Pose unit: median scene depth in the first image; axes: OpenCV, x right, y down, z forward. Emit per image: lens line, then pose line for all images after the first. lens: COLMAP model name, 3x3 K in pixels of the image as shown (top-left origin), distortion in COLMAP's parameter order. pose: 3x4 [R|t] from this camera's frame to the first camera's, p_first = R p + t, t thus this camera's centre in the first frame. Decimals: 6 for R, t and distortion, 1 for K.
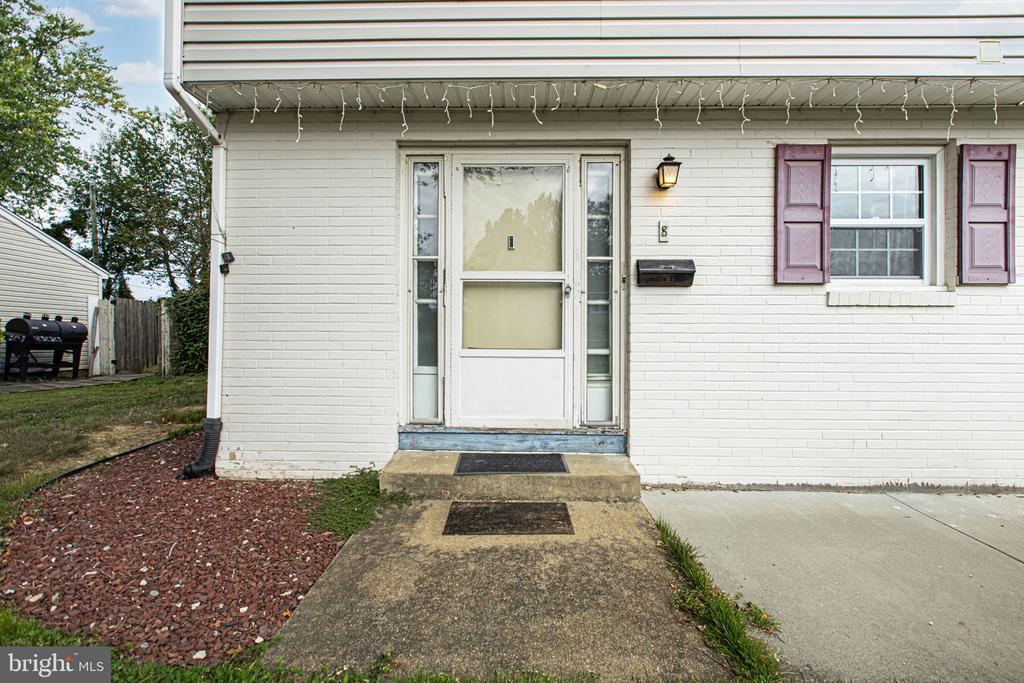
lens RADIAL K [[467.2, 0, 518.2], [0, 467.2, 339.4], [0, 0, 1]] dist [-0.009323, 0.000280]
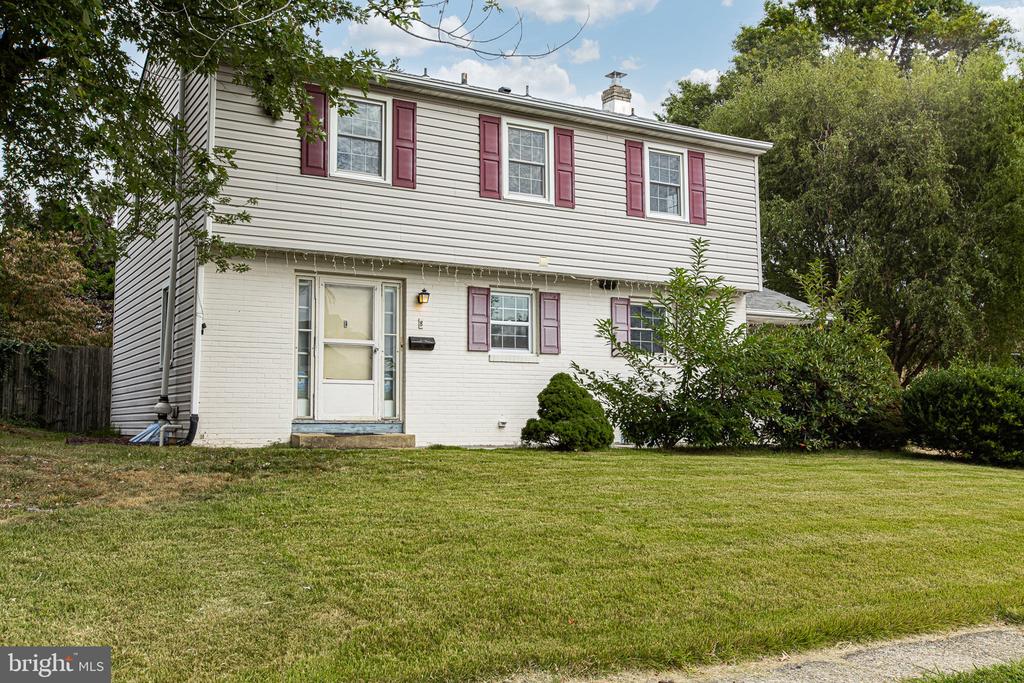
lens RADIAL K [[969.0, 0, 513.5], [0, 969.0, 341.3], [0, 0, 1]] dist [-0.009411, 0.000000]
pose [[0.850067, 0.037967, 0.525305, -1.567069], [0.010945, 0.995909, -0.089692, 0.233591], [-0.526561, 0.081994, 0.846174, -2.800669]]
